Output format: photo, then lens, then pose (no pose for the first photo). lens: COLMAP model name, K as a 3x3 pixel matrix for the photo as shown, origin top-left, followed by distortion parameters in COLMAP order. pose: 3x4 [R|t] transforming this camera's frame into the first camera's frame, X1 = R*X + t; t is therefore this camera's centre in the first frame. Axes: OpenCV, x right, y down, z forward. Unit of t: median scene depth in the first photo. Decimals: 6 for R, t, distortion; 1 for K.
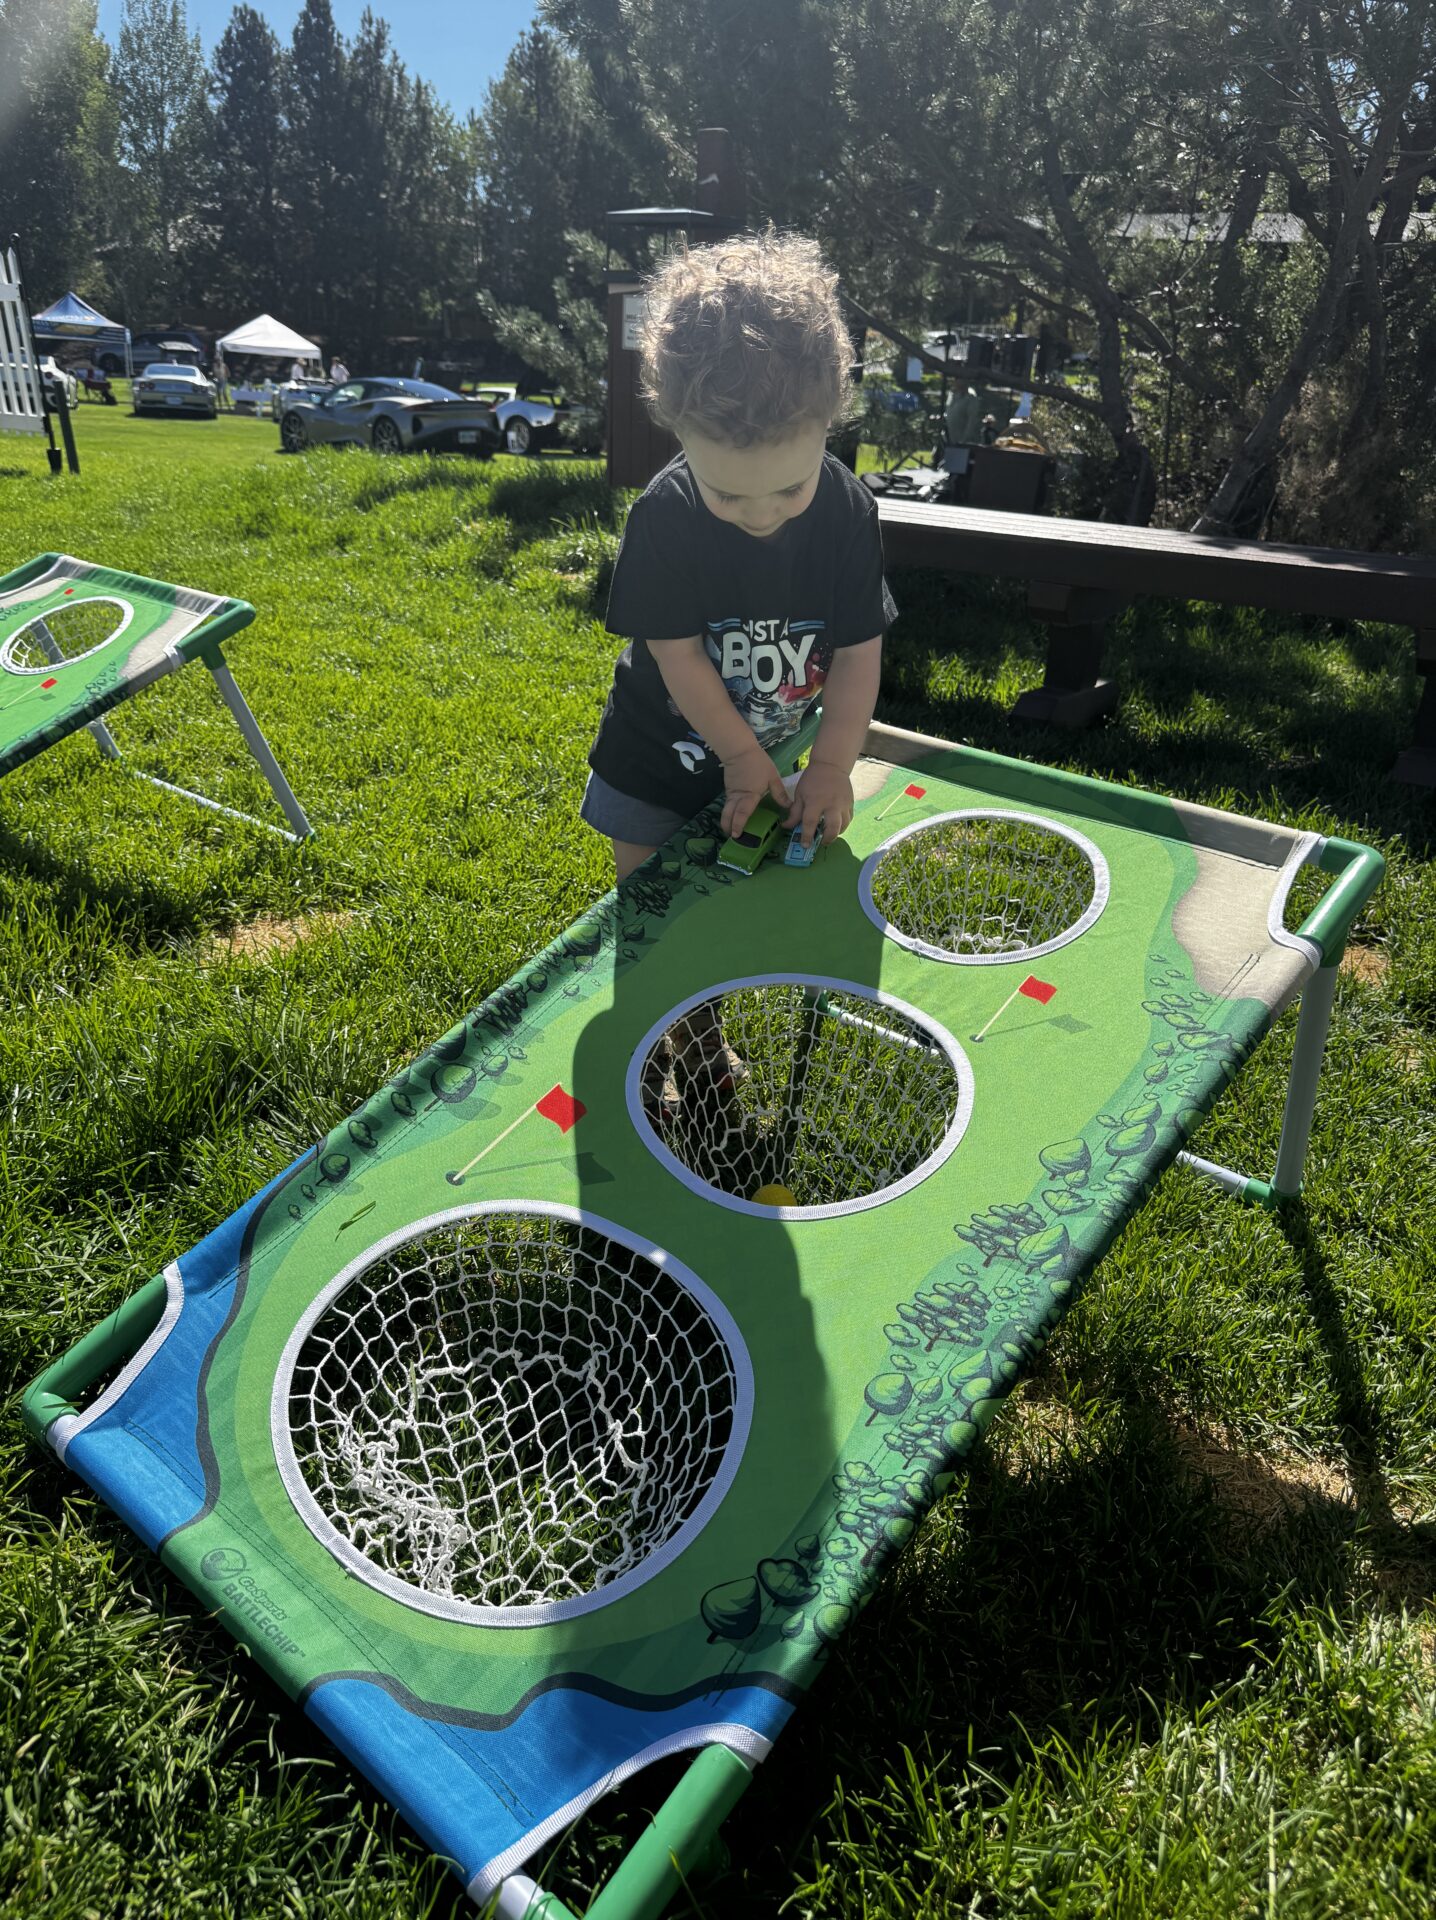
lens RADIAL K [[1361.5, 0, 718.0], [0, 1361.5, 960.0], [0, 0, 1]] dist [0.097056, -0.115987]
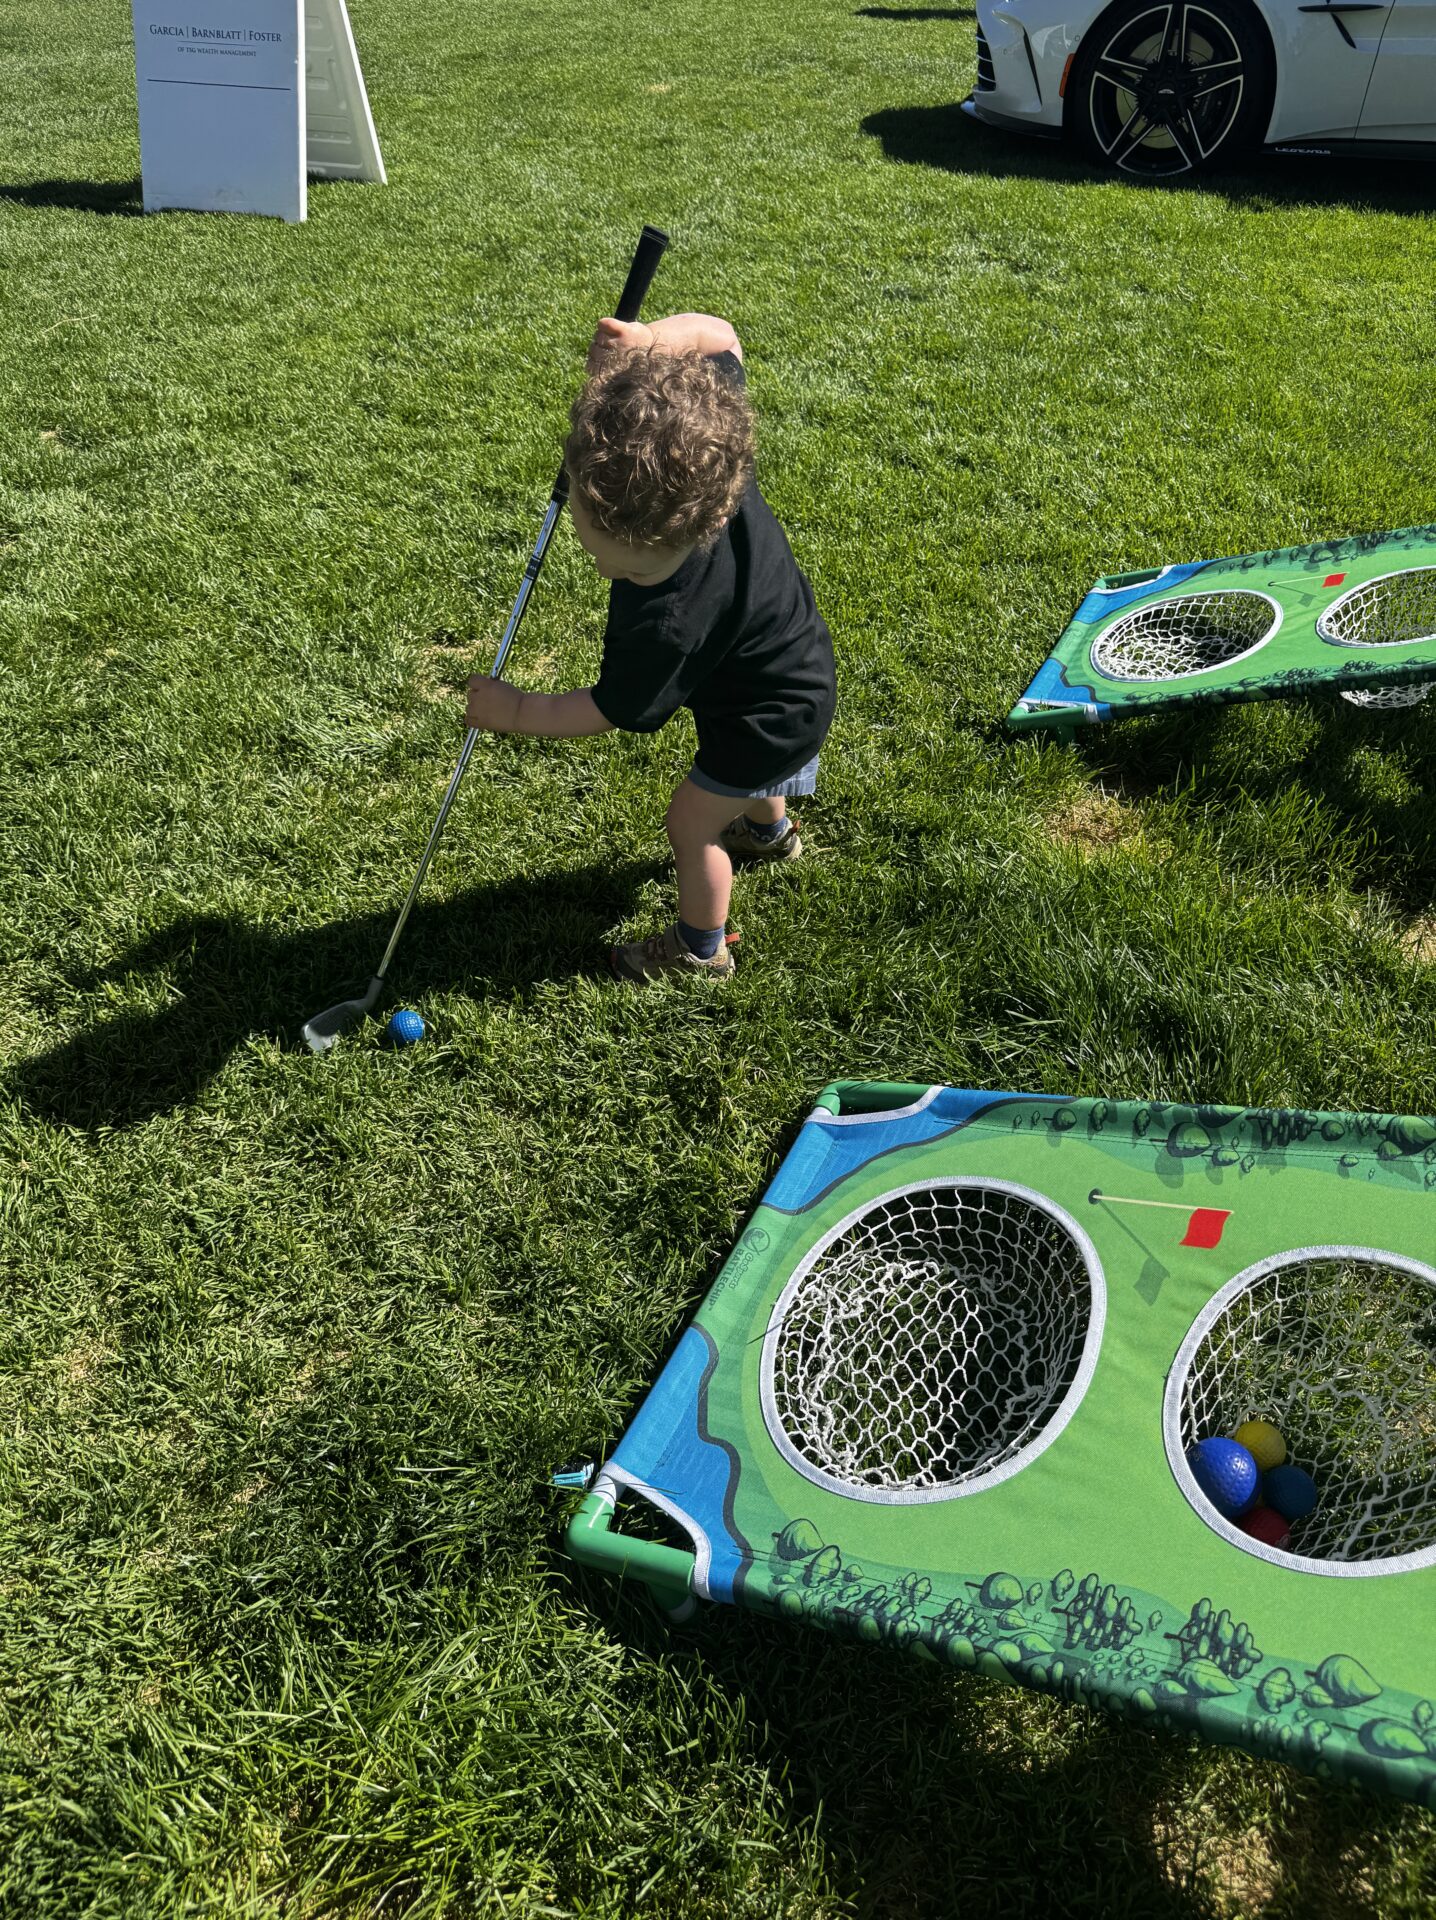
lens RADIAL K [[1361.5, 0, 718.0], [0, 1361.5, 960.0], [0, 0, 1]] dist [0.097056, -0.115987]
pose [[0.252123, 0.583274, -0.772157, 0.559635], [-0.429719, 0.782427, 0.450721, -0.422037], [0.867050, 0.218174, 0.447911, 0.192295]]
